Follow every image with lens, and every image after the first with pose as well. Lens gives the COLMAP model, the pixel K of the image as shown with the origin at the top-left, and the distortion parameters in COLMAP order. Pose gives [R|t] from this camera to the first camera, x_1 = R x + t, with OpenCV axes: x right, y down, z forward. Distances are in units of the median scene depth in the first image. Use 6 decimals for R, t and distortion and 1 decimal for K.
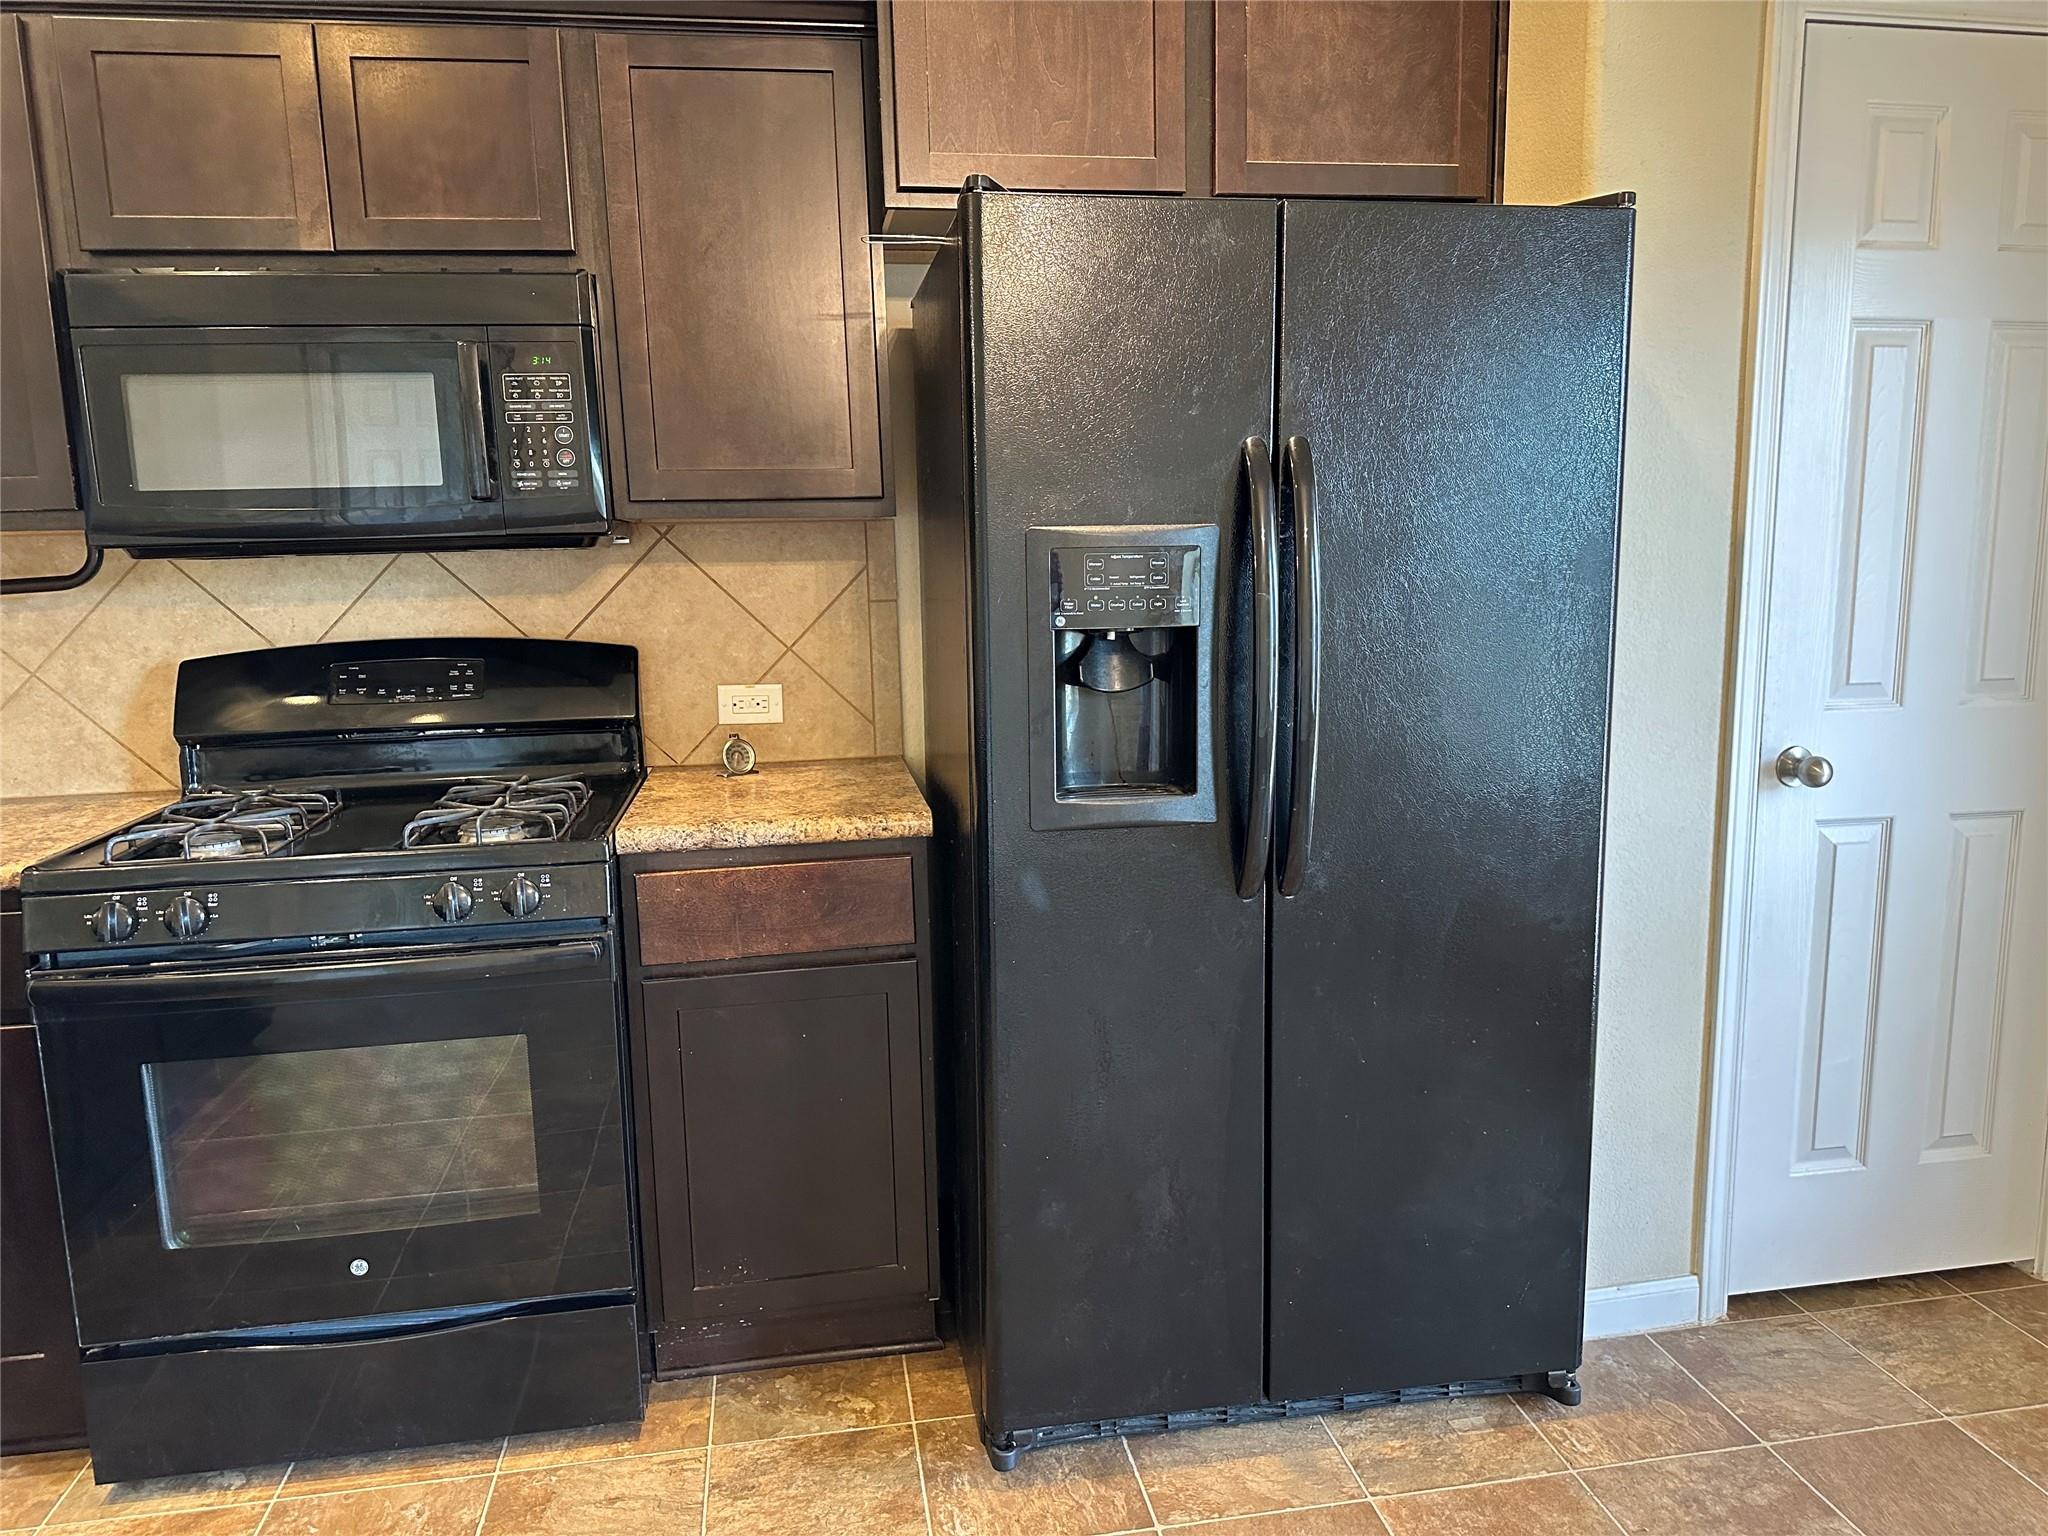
lens RADIAL K [[1439.4, 0, 1052.8], [0, 1439.4, 767.3], [0, 0, 1]] dist [0.061154, -0.082380]
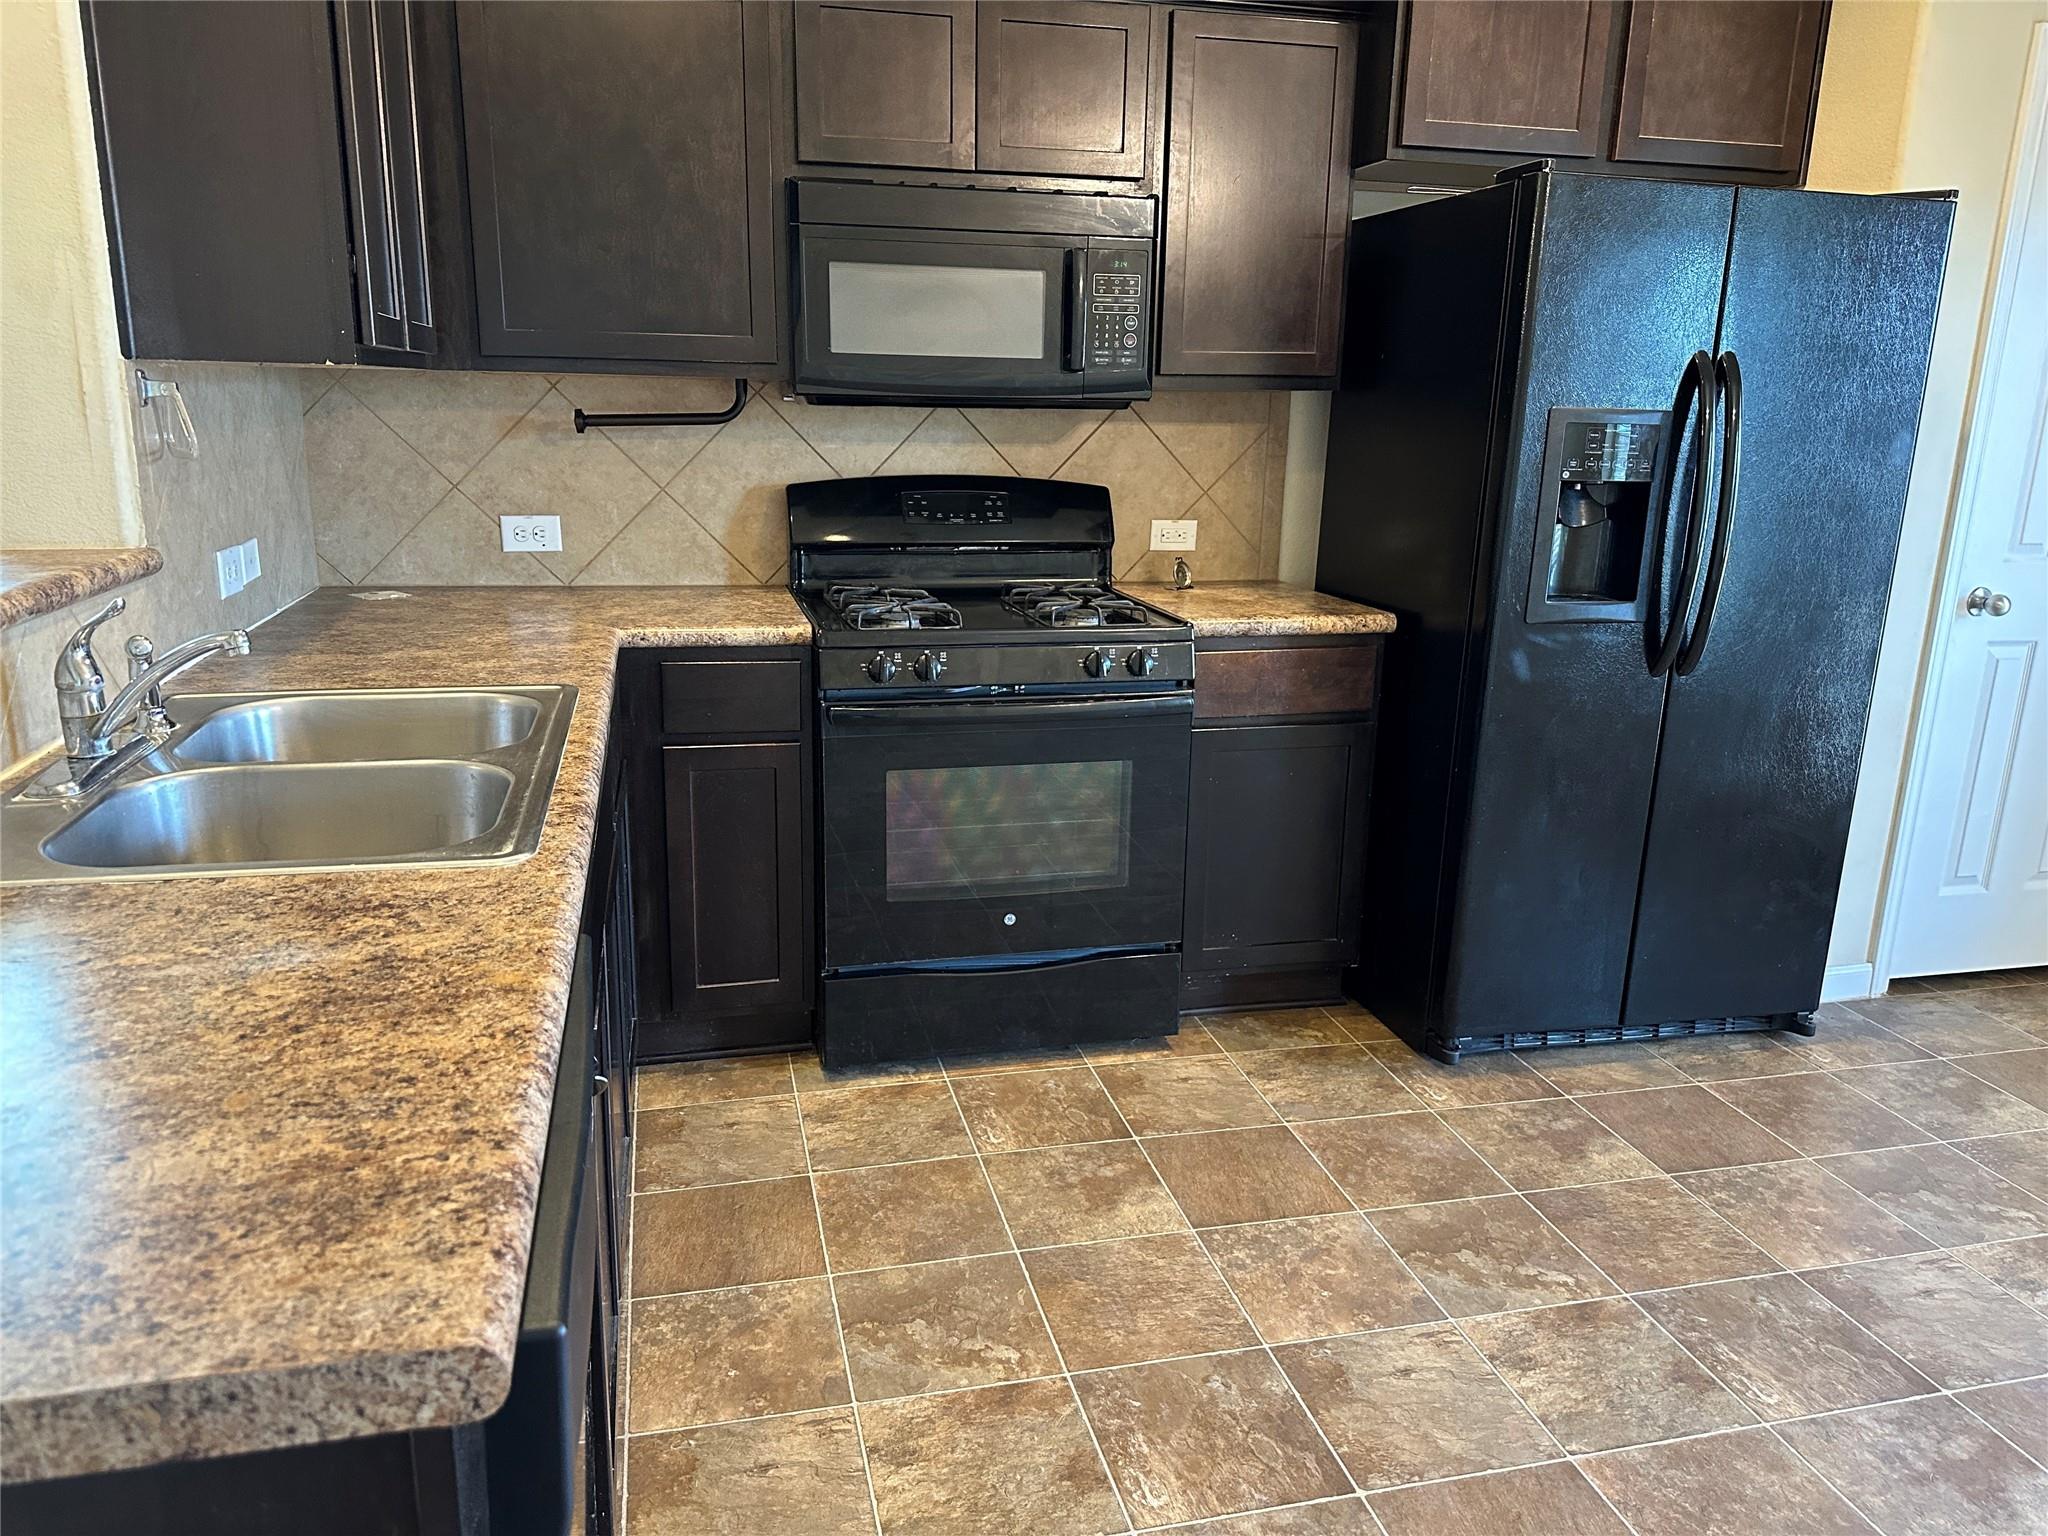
lens RADIAL K [[1439.4, 0, 1022.6], [0, 1439.4, 764.7], [0, 0, 1]] dist [0.061154, -0.082380]
pose [[0.997080, 0.024014, 0.072493, -0.514442], [-0.030484, 0.995520, 0.089505, 0.058863], [-0.070019, -0.091453, 0.993345, -0.348087]]
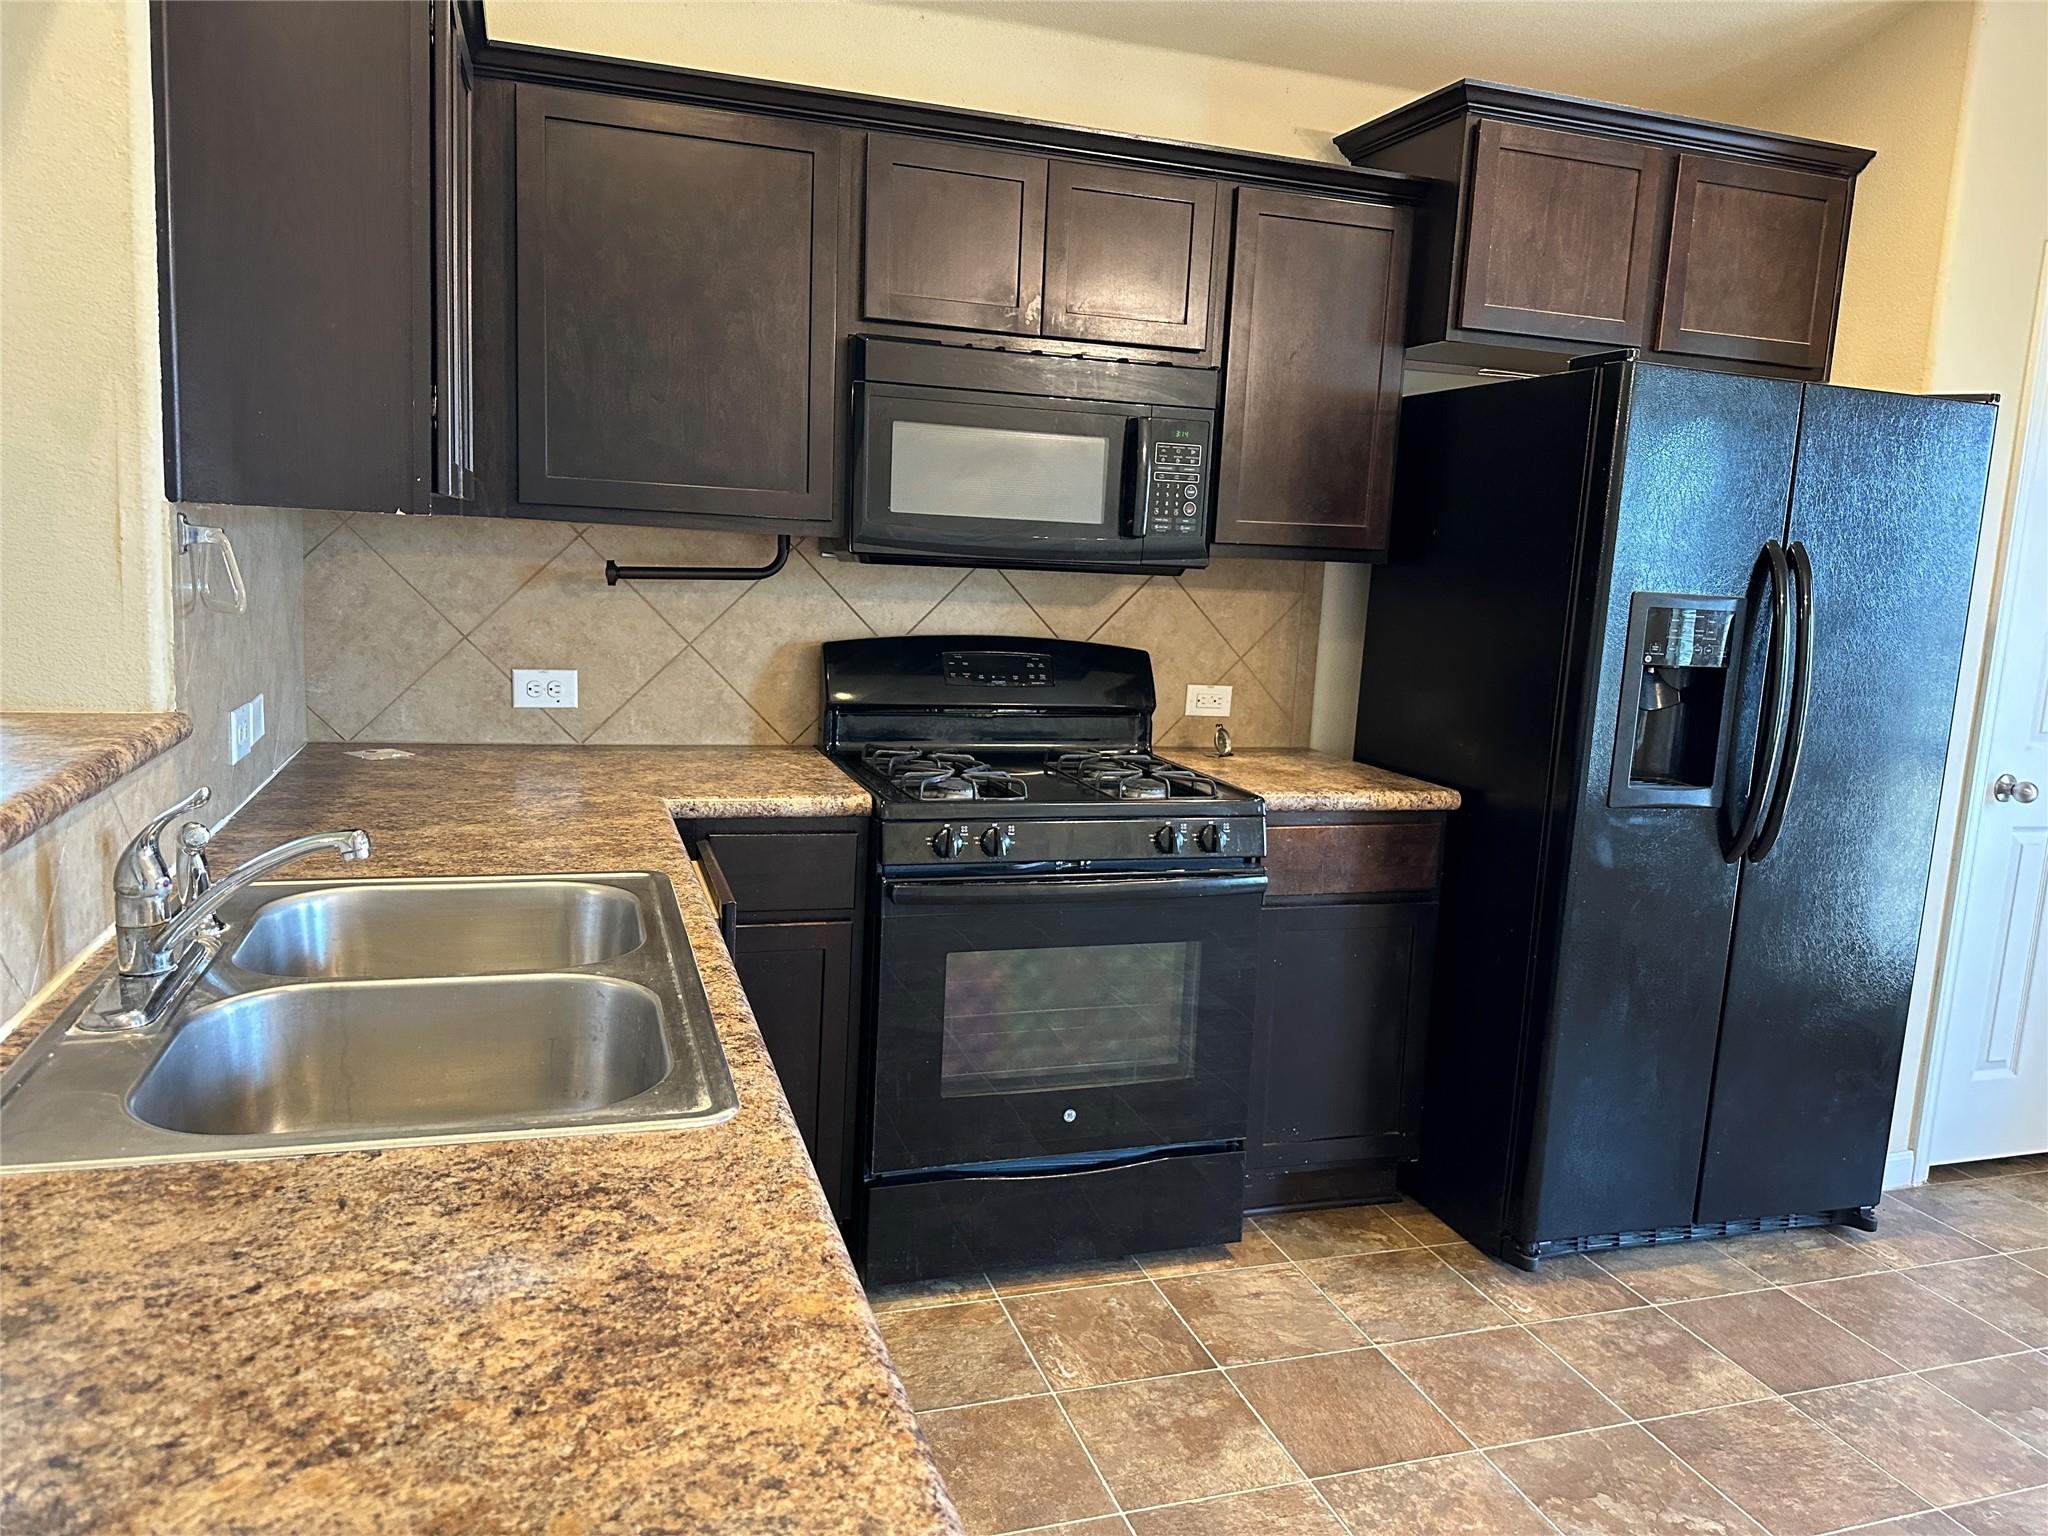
lens RADIAL K [[1439.4, 0, 1037.6], [0, 1439.4, 755.5], [0, 0, 1]] dist [0.061154, -0.082380]
pose [[0.986186, 0.049962, 0.157929, -0.656154], [-0.048278, 0.998729, -0.014479, 0.034459], [-0.158452, 0.006655, 0.987344, -0.256424]]
